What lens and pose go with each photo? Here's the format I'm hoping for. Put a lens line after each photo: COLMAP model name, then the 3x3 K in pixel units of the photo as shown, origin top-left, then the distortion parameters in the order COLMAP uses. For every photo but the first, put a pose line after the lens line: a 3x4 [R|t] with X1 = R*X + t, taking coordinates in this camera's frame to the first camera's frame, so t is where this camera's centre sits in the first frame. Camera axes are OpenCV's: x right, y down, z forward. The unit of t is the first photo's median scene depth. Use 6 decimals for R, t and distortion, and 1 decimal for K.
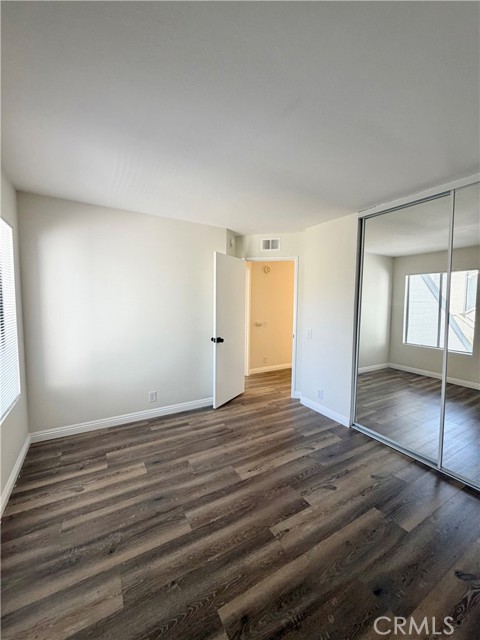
lens RADIAL K [[257.8, 0, 240.8], [0, 257.8, 318.1], [0, 0, 1]] dist [-0.000049, 0.000010]
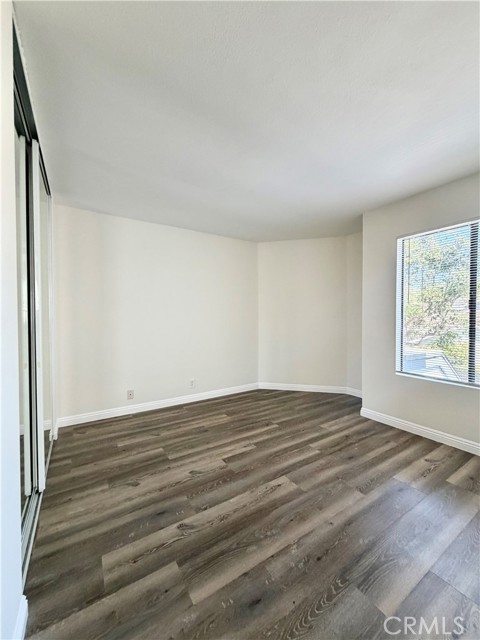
lens RADIAL K [[257.8, 0, 240.2], [0, 257.8, 319.5], [0, 0, 1]] dist [-0.000049, 0.000010]
pose [[-0.999257, -0.010347, -0.037127, 0.216043], [-0.013208, 0.996892, 0.077671, -0.009528], [0.036208, 0.078104, -0.996288, 1.949459]]
